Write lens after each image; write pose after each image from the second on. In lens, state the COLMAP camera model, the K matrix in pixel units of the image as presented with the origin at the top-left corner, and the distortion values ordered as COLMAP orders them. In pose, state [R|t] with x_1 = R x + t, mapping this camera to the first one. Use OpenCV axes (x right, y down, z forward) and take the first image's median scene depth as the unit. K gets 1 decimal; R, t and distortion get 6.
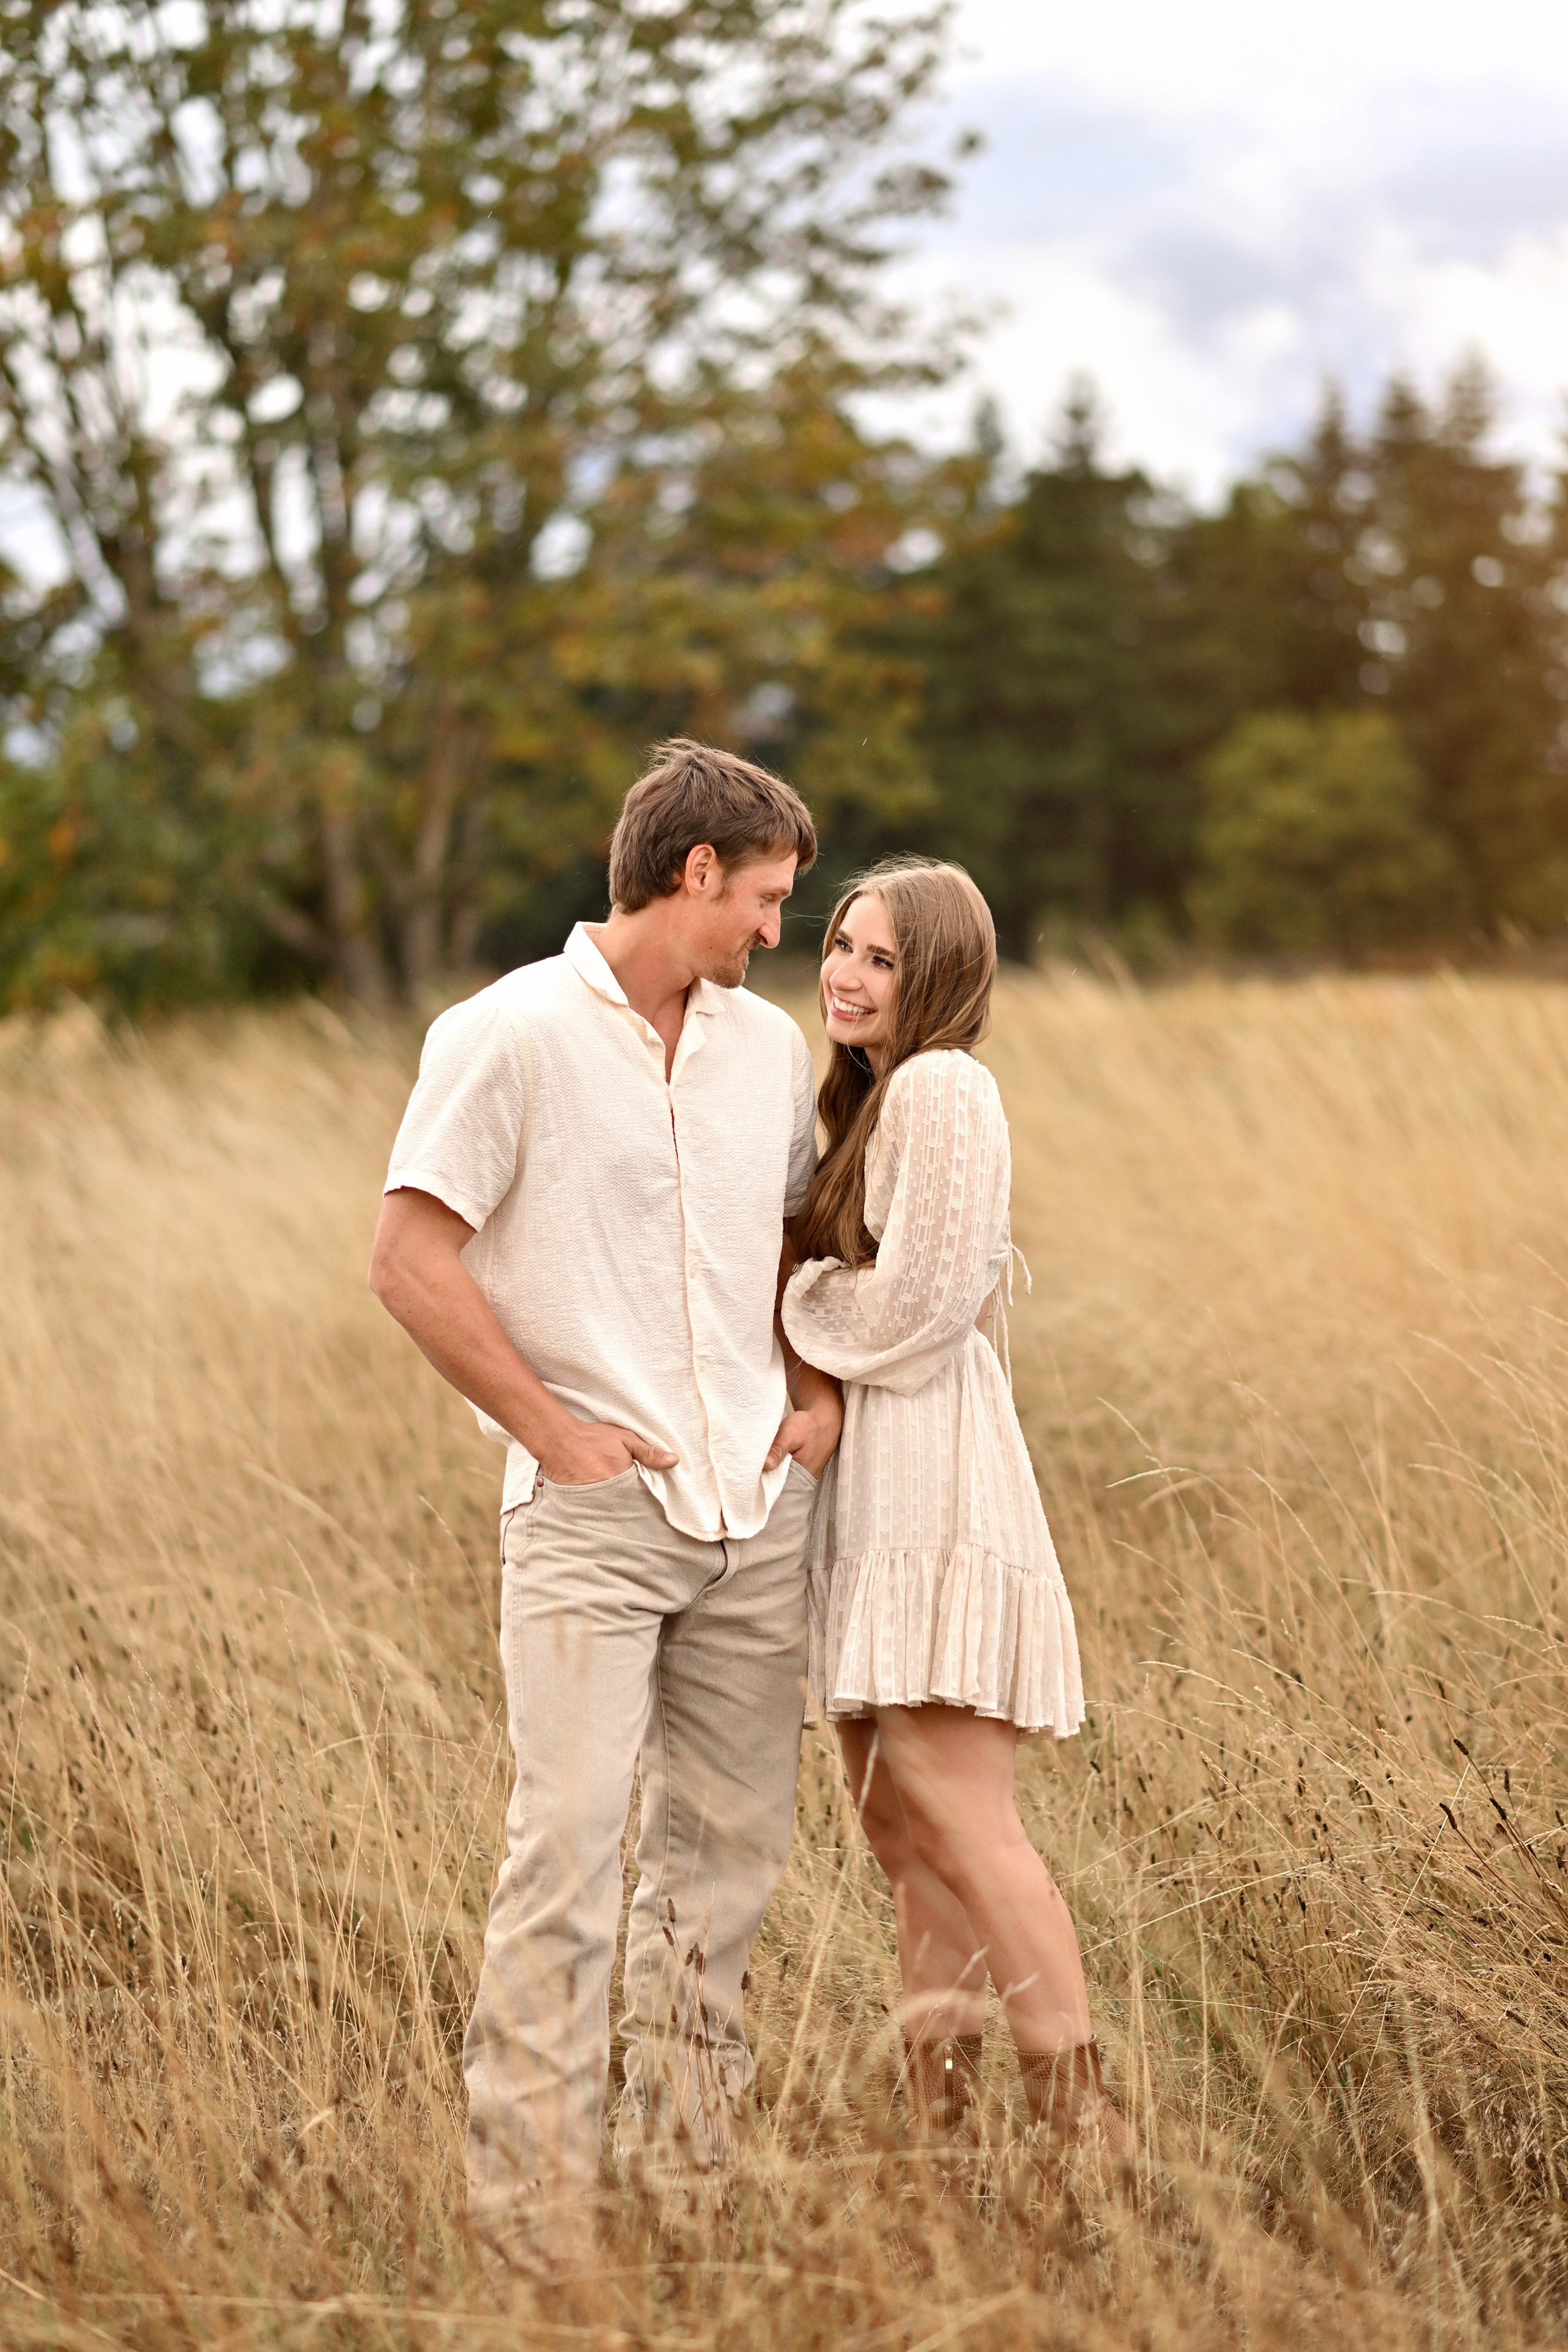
lens RADIAL K [[5189.5, 0, 794.9], [0, 5189.5, 1174.0], [0, 0, 1]] dist [0.006432, 0.000000]
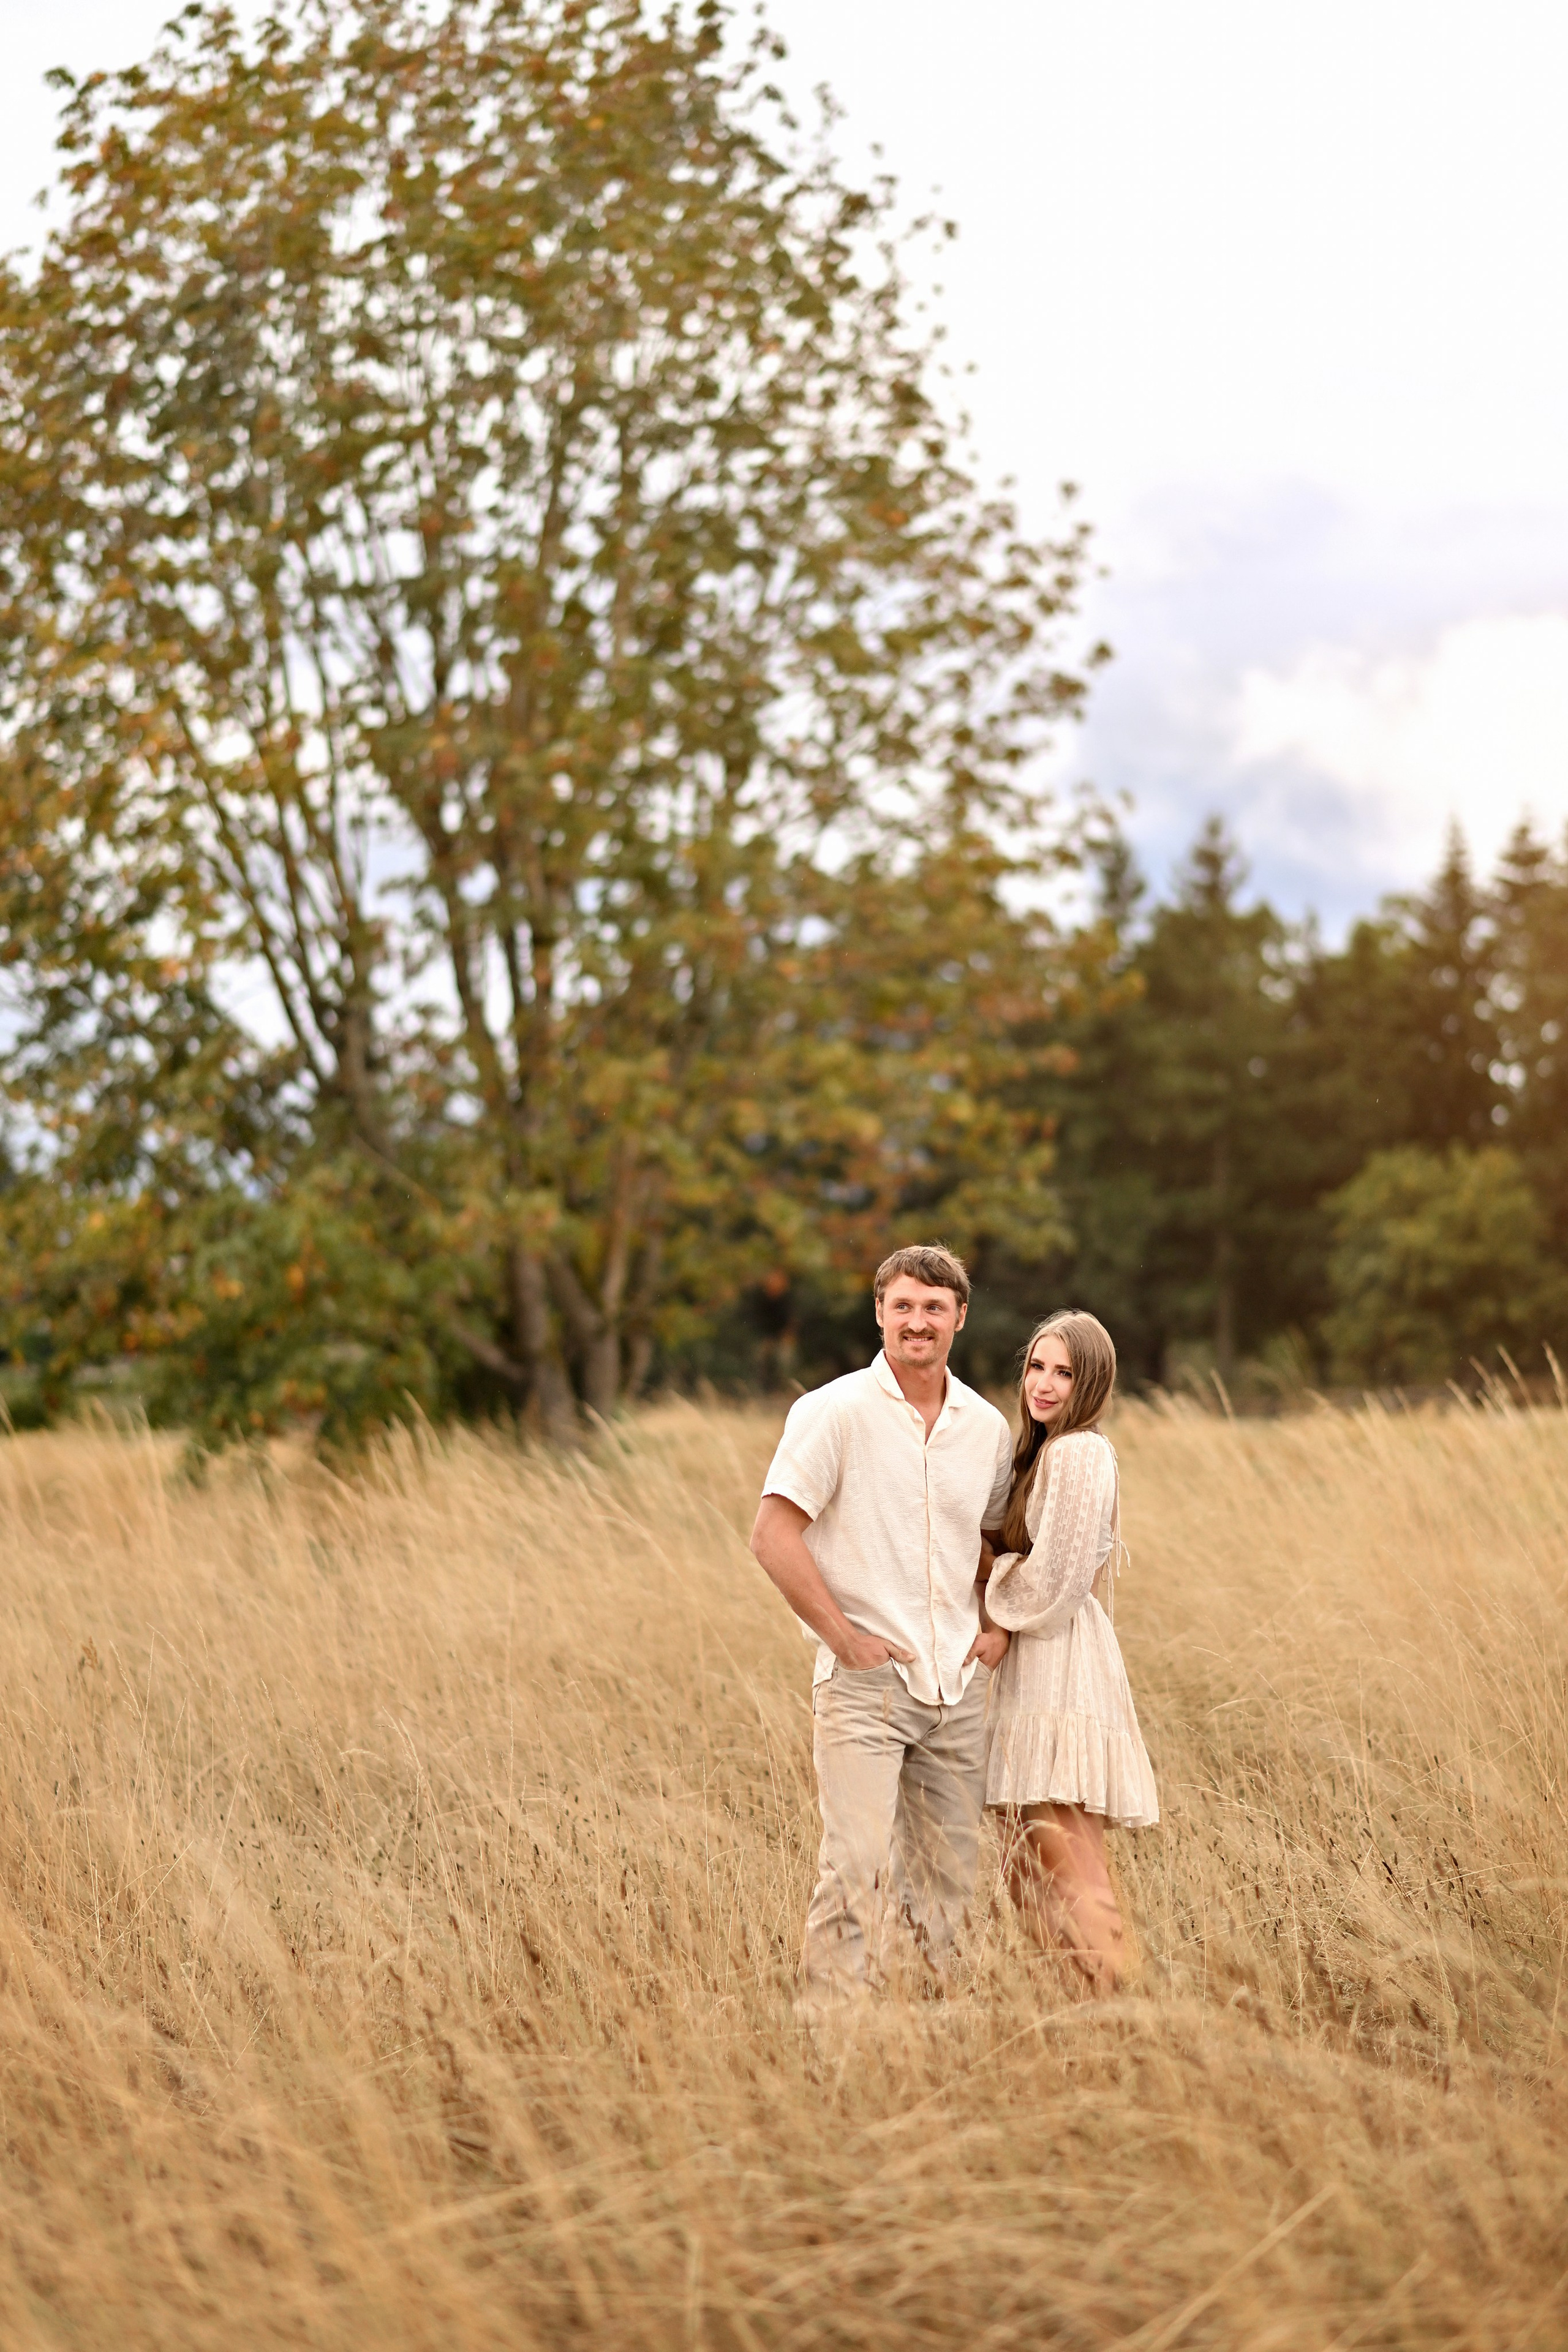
lens RADIAL K [[5189.5, 0, 852.1], [0, 5189.5, 1127.7], [0, 0, 1]] dist [0.006432, 0.000000]
pose [[0.999876, 0.003337, -0.015409, -0.002324], [-0.004728, 0.995833, -0.091071, 0.004852], [0.015041, 0.091133, 0.995725, -0.106020]]
